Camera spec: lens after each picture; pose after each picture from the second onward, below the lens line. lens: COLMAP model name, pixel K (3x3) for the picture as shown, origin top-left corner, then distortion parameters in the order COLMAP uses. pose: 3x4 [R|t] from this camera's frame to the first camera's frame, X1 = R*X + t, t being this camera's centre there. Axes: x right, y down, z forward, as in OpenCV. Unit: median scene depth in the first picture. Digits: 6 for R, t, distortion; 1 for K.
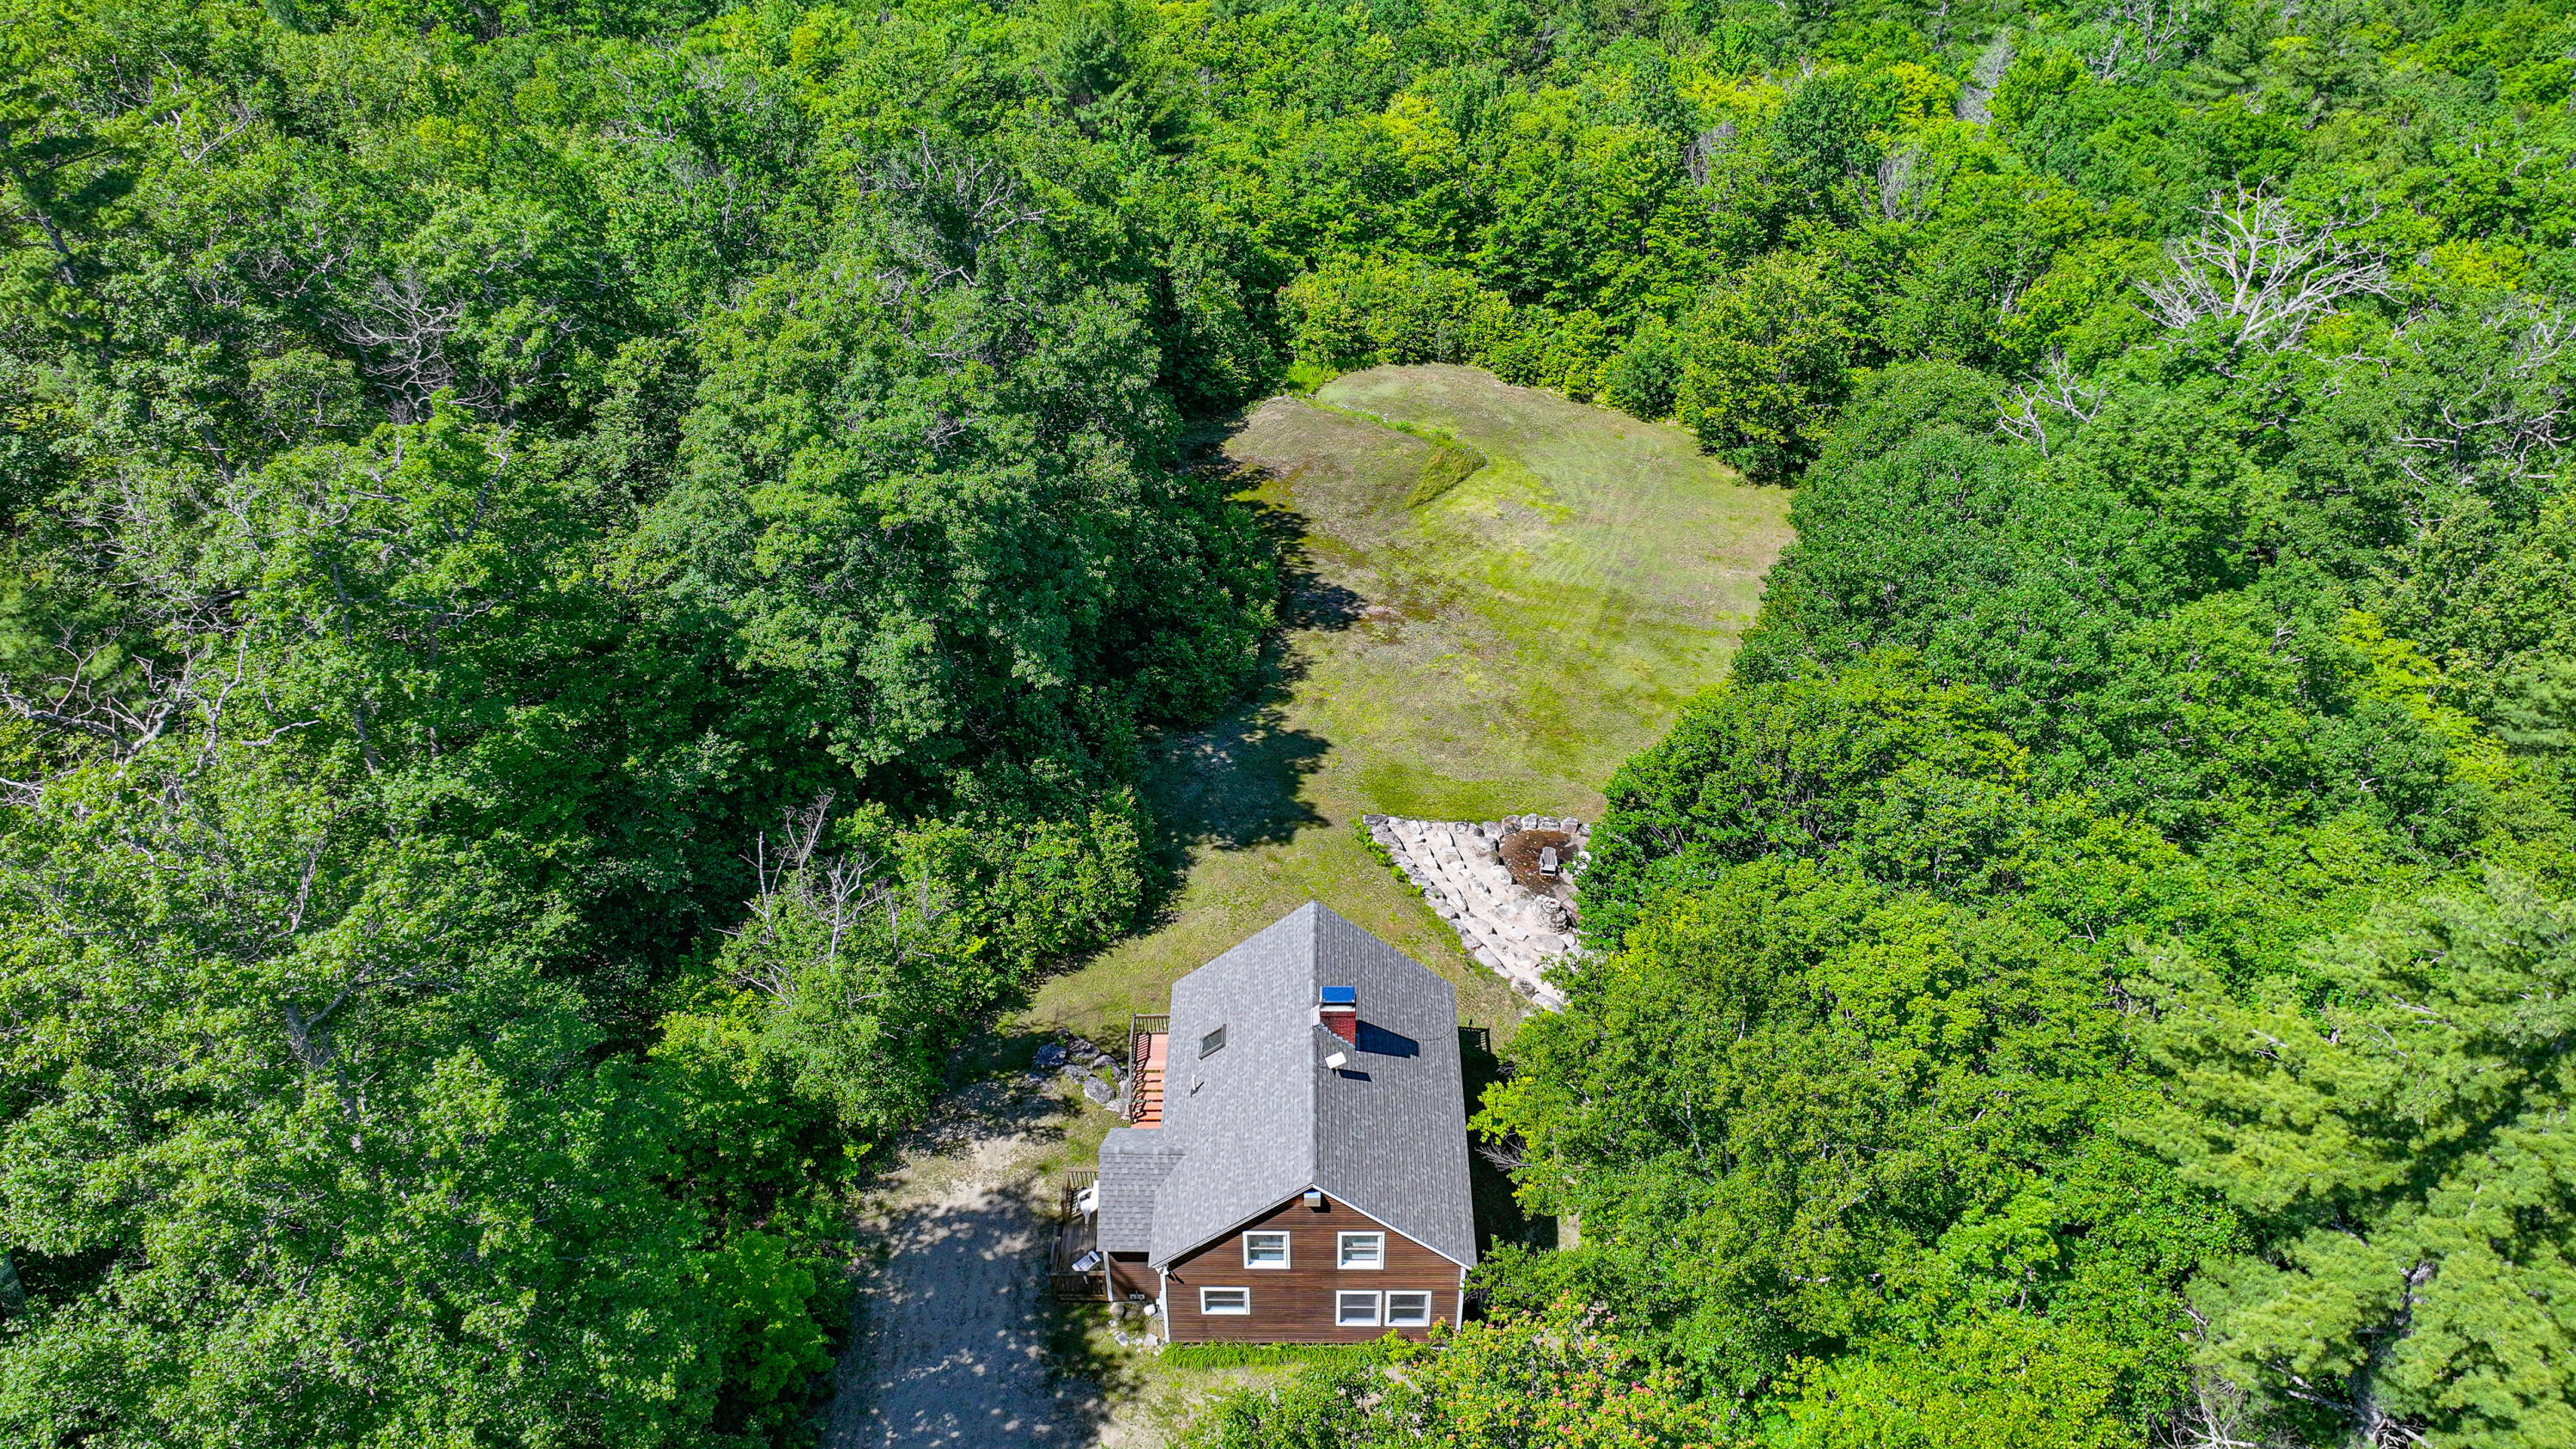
lens RADIAL K [[1815.6, 0, 1271.9], [0, 1815.6, 727.1], [0, 0, 1]] dist [0.002156, -0.000045]
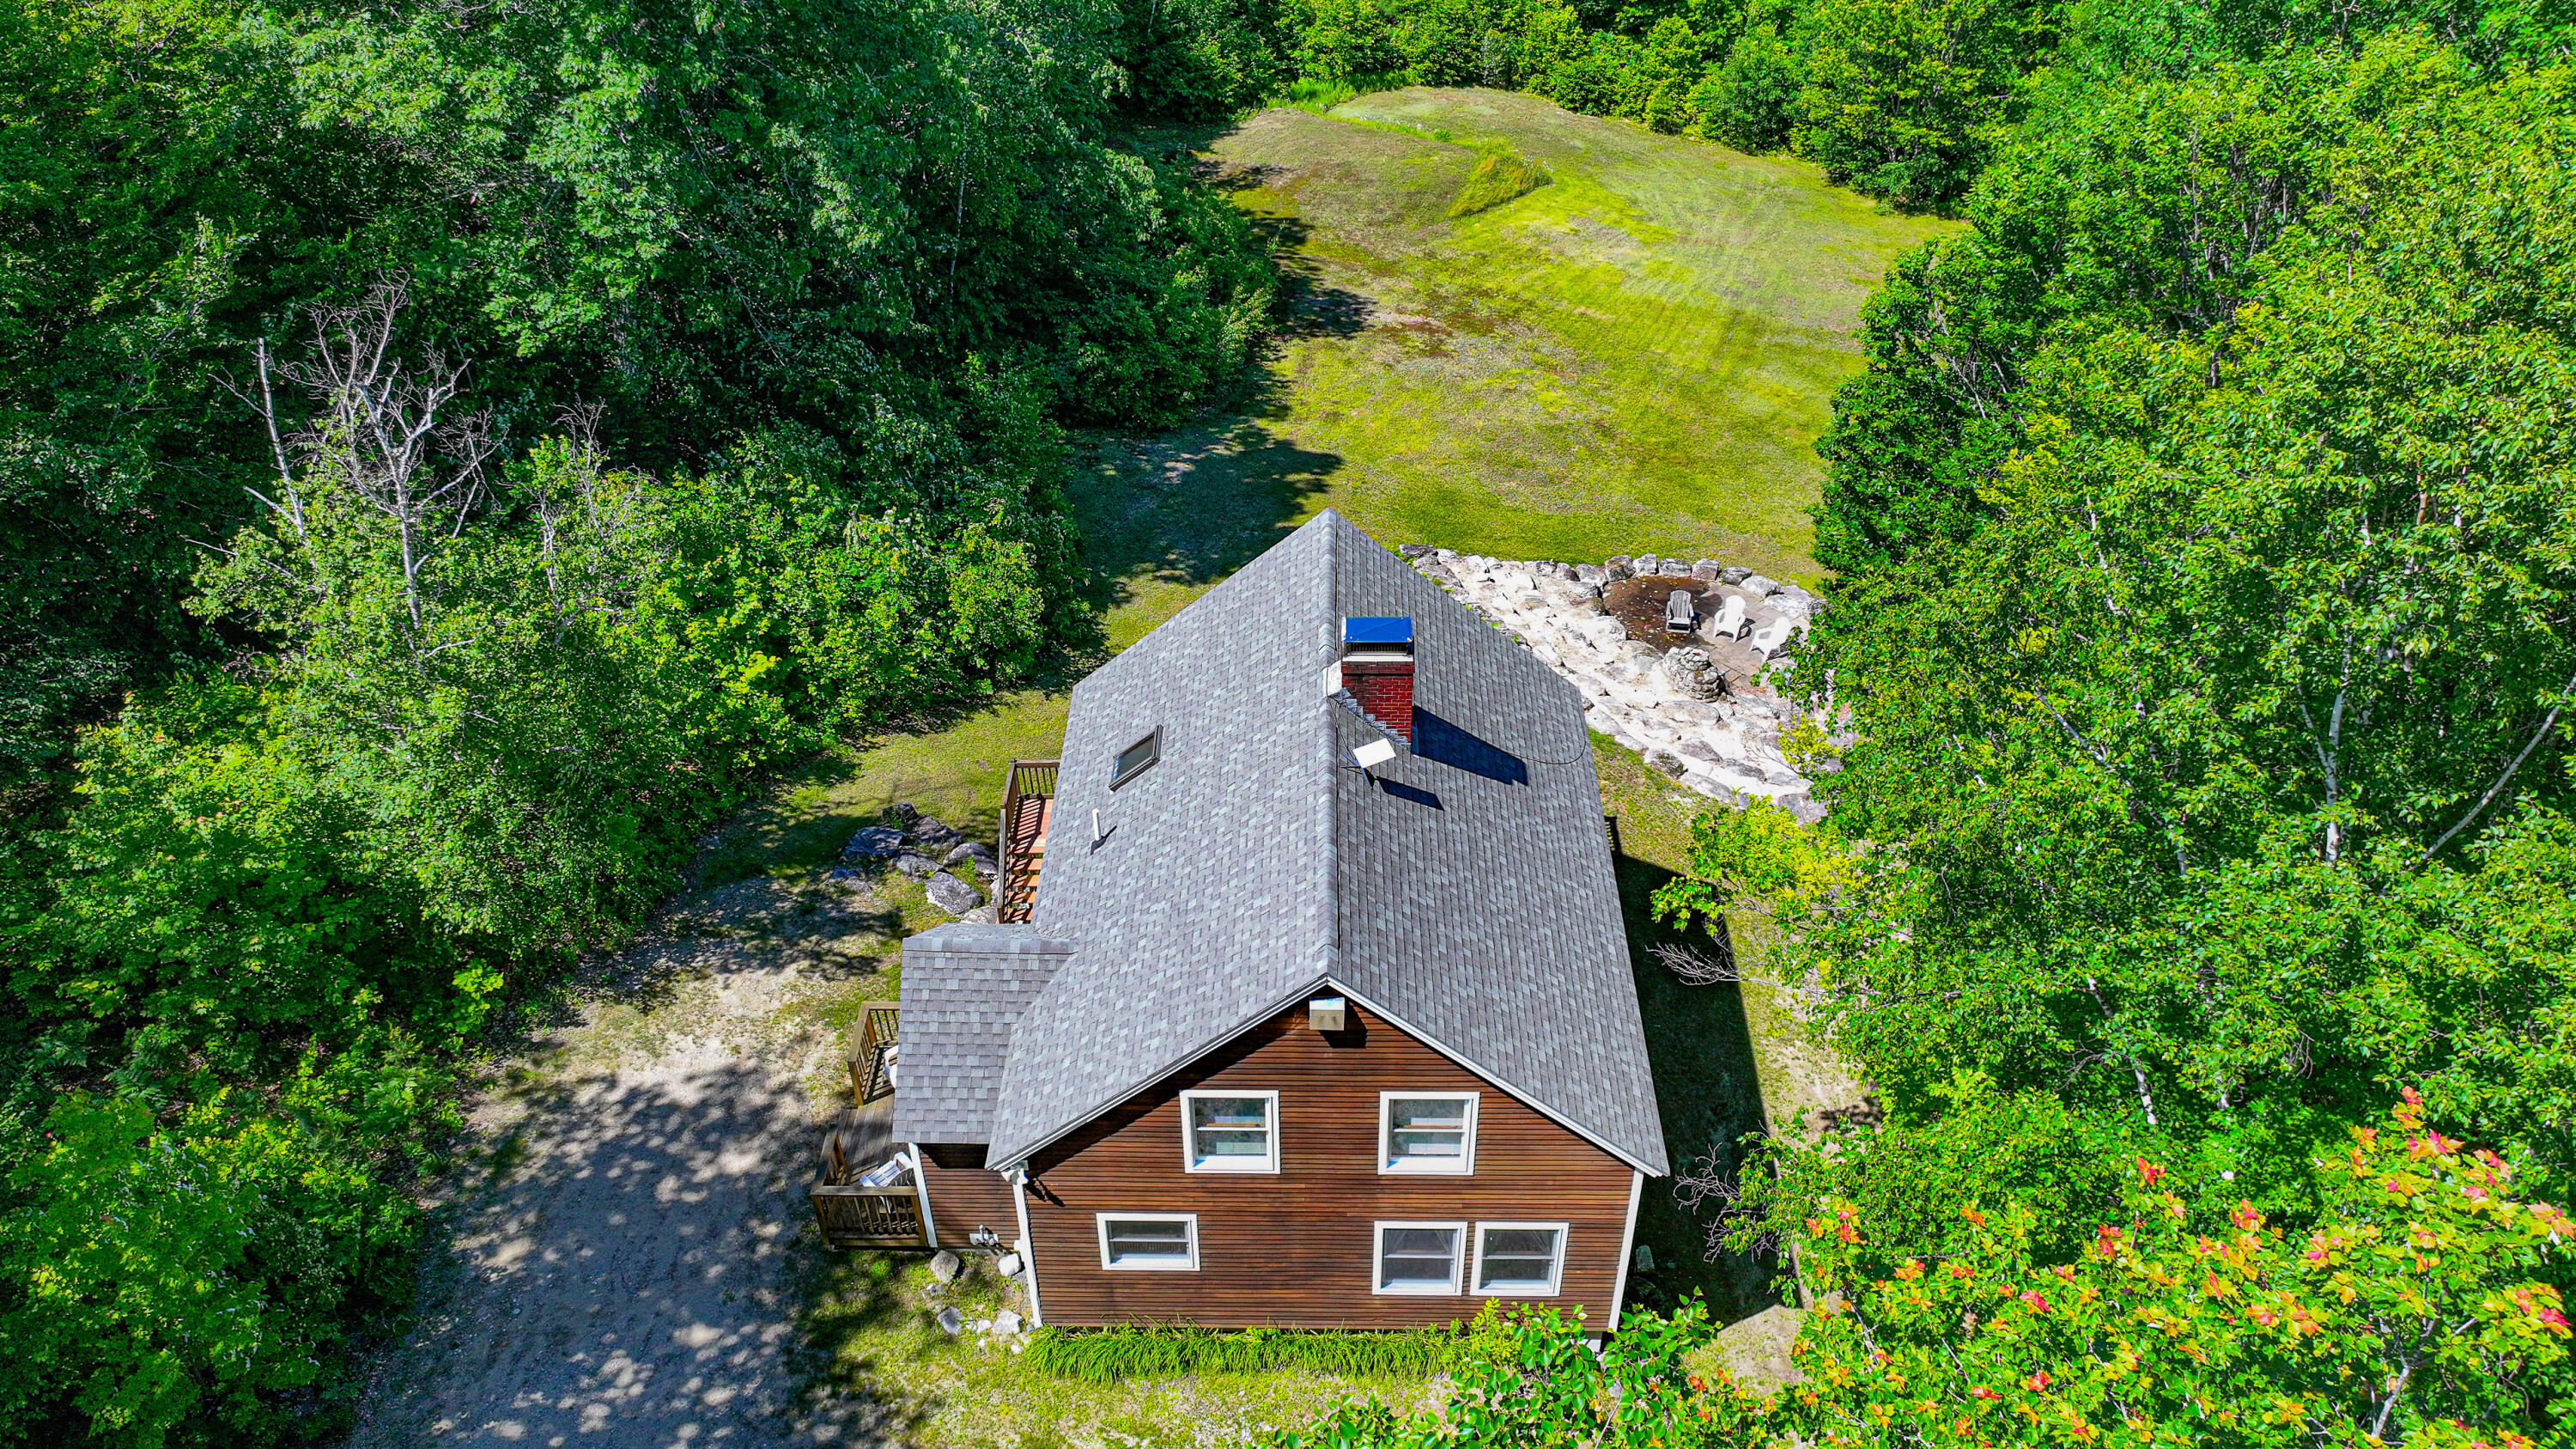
lens RADIAL K [[1815.6, 0, 1316.0], [0, 1815.6, 721.2], [0, 0, 1]] dist [0.002156, -0.000045]
pose [[0.999765, 0.002838, 0.021473, 0.006589], [-0.002583, 0.999926, -0.011905, 0.137861], [-0.021506, 0.011847, 0.999699, 0.386624]]
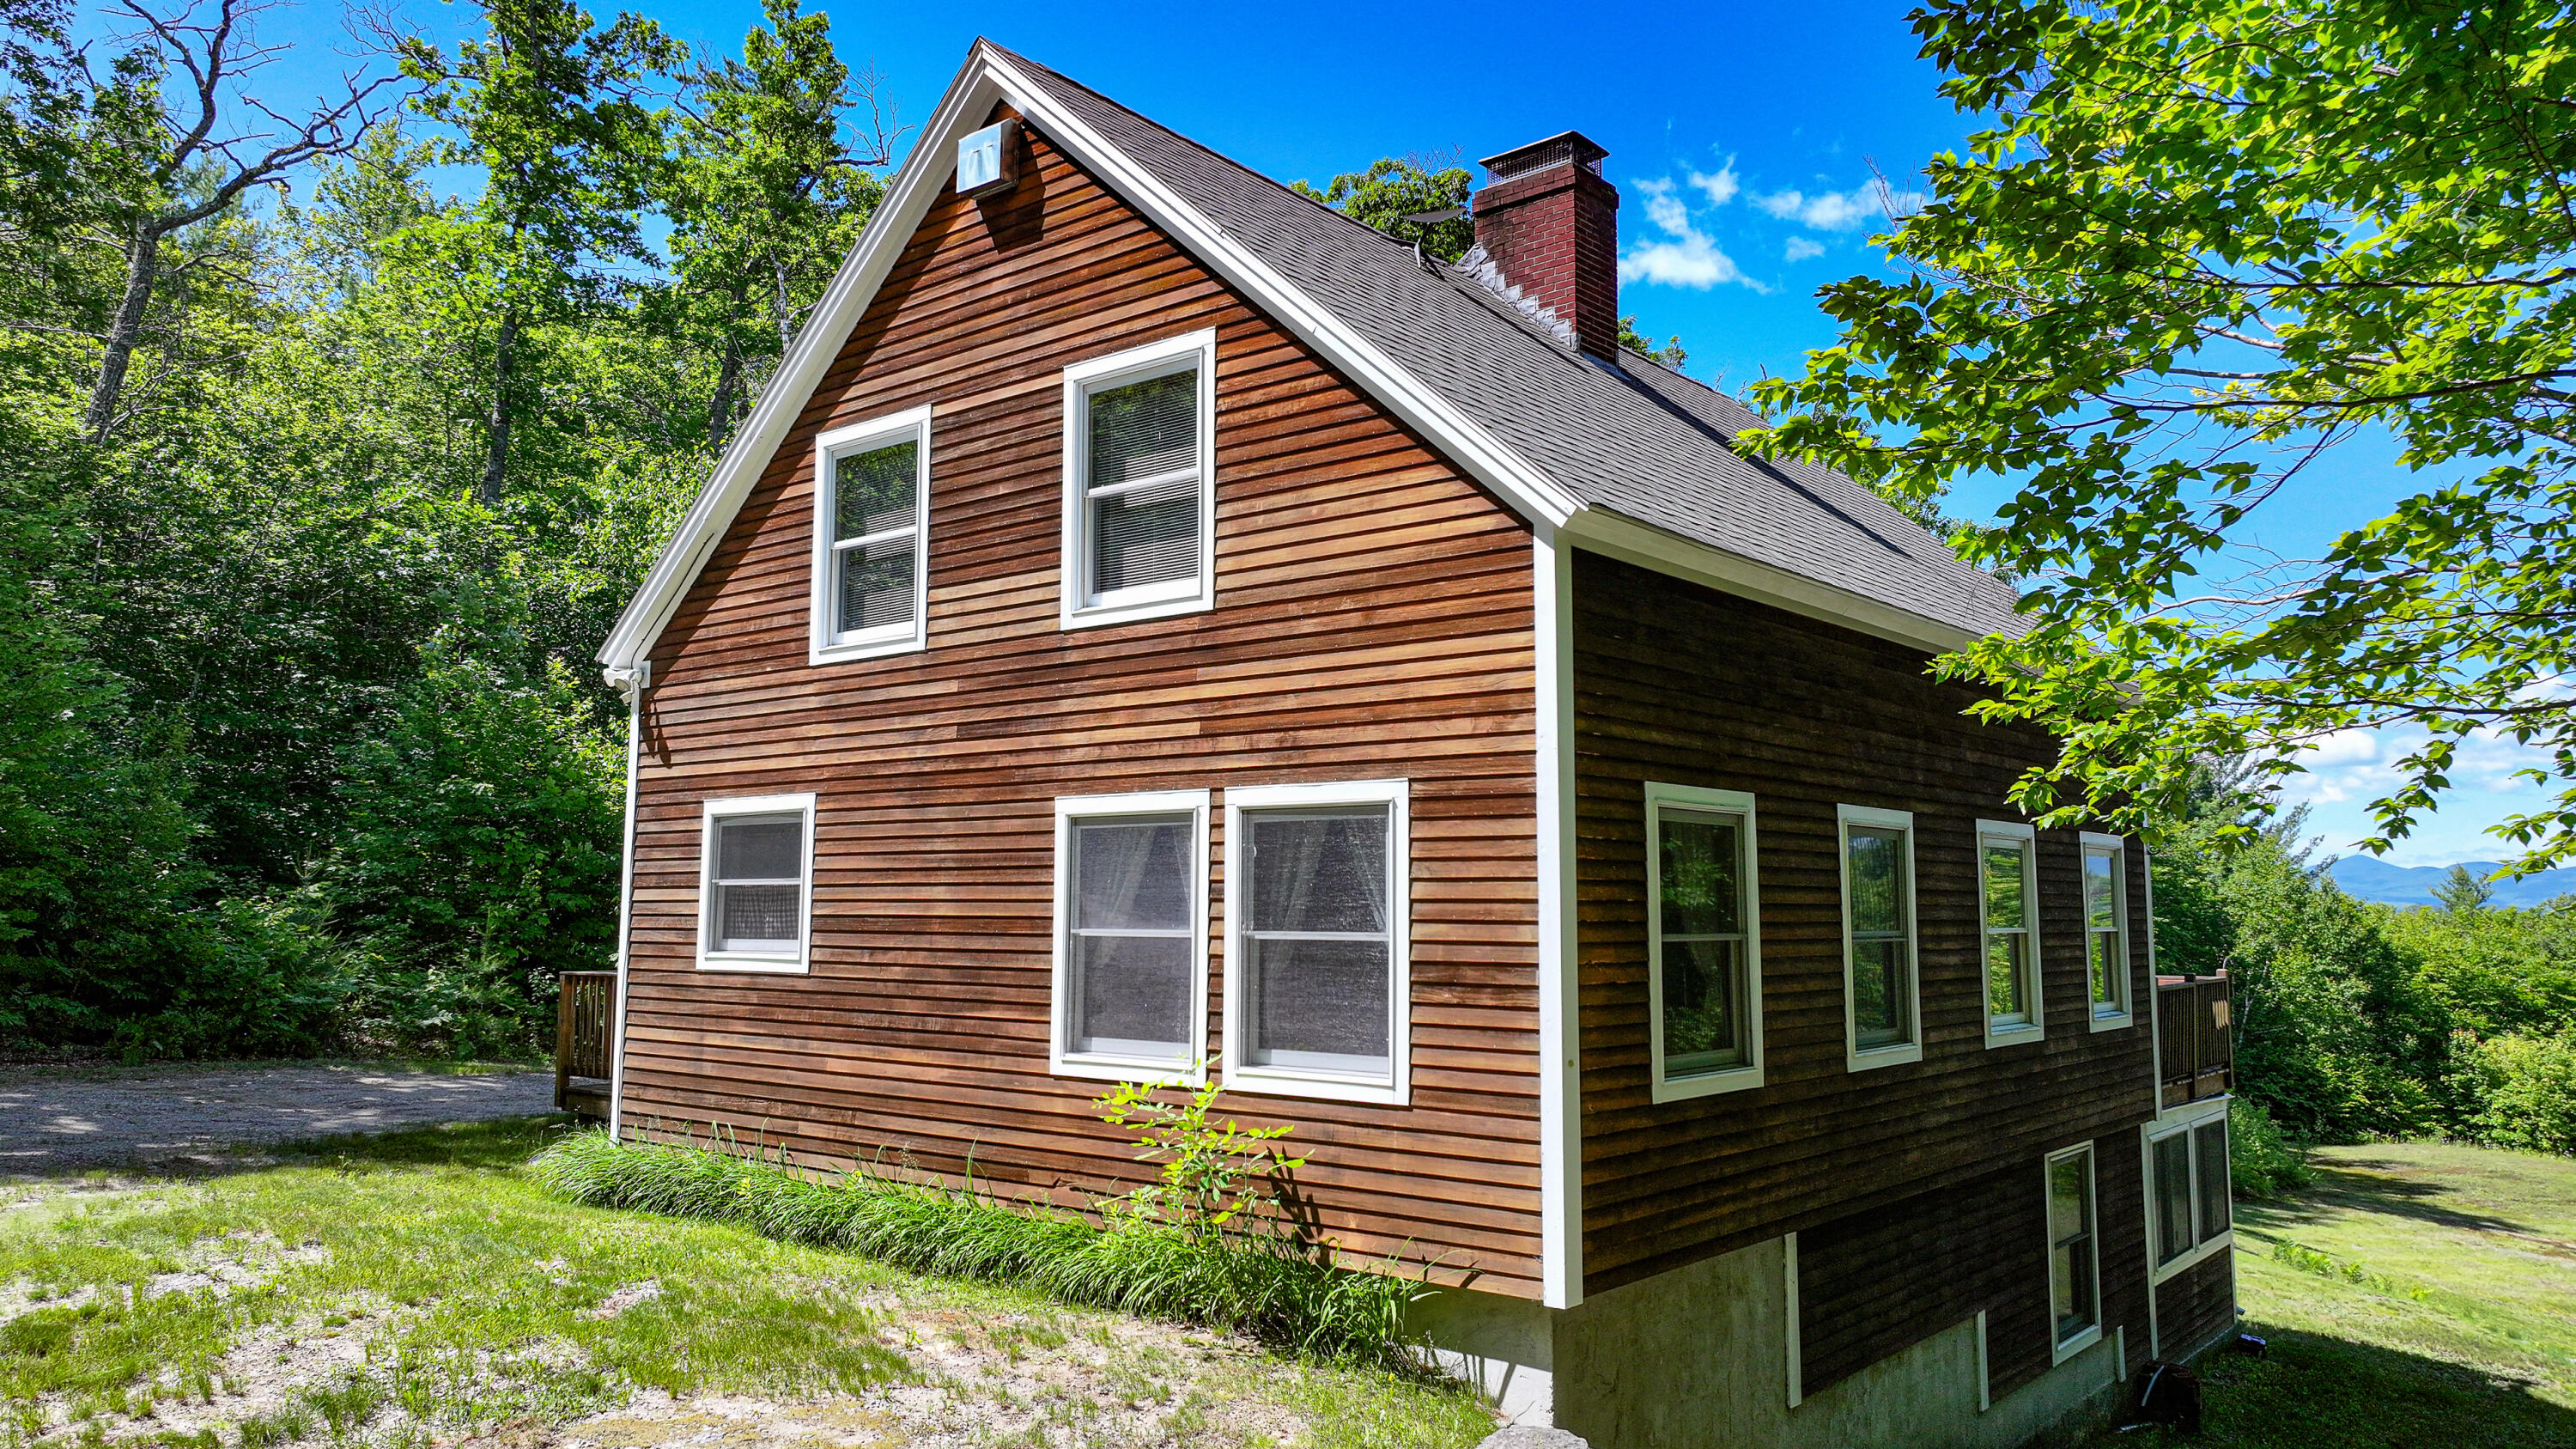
lens RADIAL K [[1815.6, 0, 1285.4], [0, 1815.6, 716.8], [0, 0, 1]] dist [0.002156, -0.000045]
pose [[0.777610, -0.058895, -0.625983, 0.147207], [-0.402688, 0.717964, -0.567777, 0.316321], [0.482872, 0.693584, 0.534580, 0.677539]]
